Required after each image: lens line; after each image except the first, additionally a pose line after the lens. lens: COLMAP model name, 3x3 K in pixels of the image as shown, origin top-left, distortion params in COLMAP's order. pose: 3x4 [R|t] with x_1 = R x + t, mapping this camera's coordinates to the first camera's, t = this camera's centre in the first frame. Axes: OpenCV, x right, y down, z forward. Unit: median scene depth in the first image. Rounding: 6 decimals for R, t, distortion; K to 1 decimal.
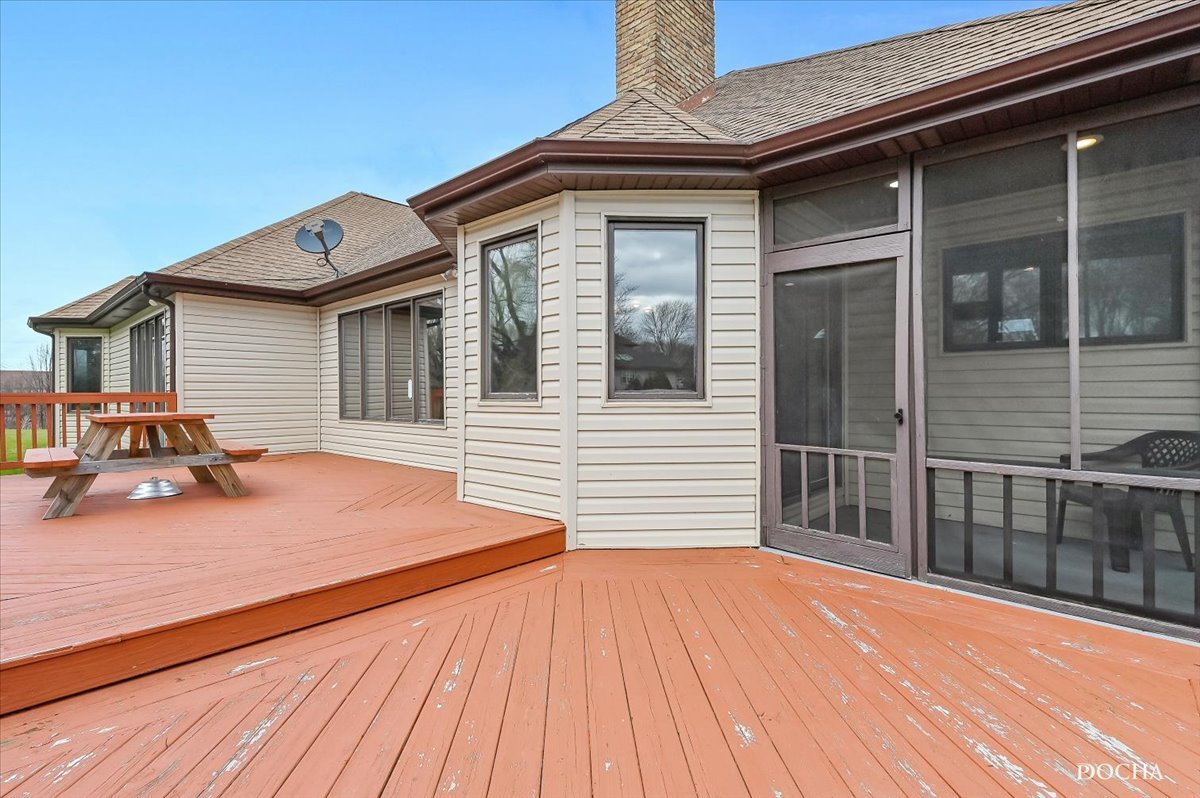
lens RADIAL K [[554.2, 0, 604.1], [0, 554.2, 395.7], [0, 0, 1]] dist [0.001187, 0.000160]
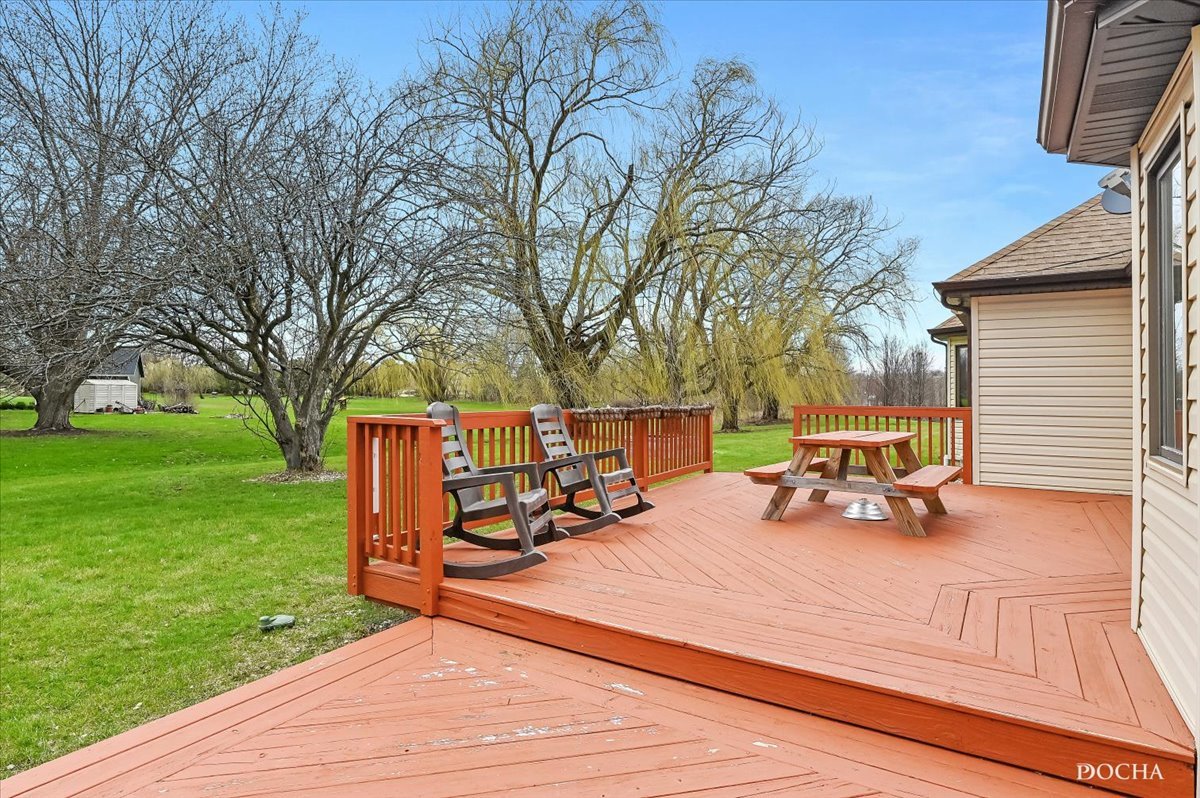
lens RADIAL K [[668.3, 0, 601.1], [0, 668.3, 393.9], [0, 0, 1]] dist [-0.004232, -0.000403]
pose [[0.181027, 0.011624, -0.983409, 0.364143], [-0.011628, 0.999886, 0.009678, -0.061463], [0.983409, 0.009683, 0.181141, 0.397112]]
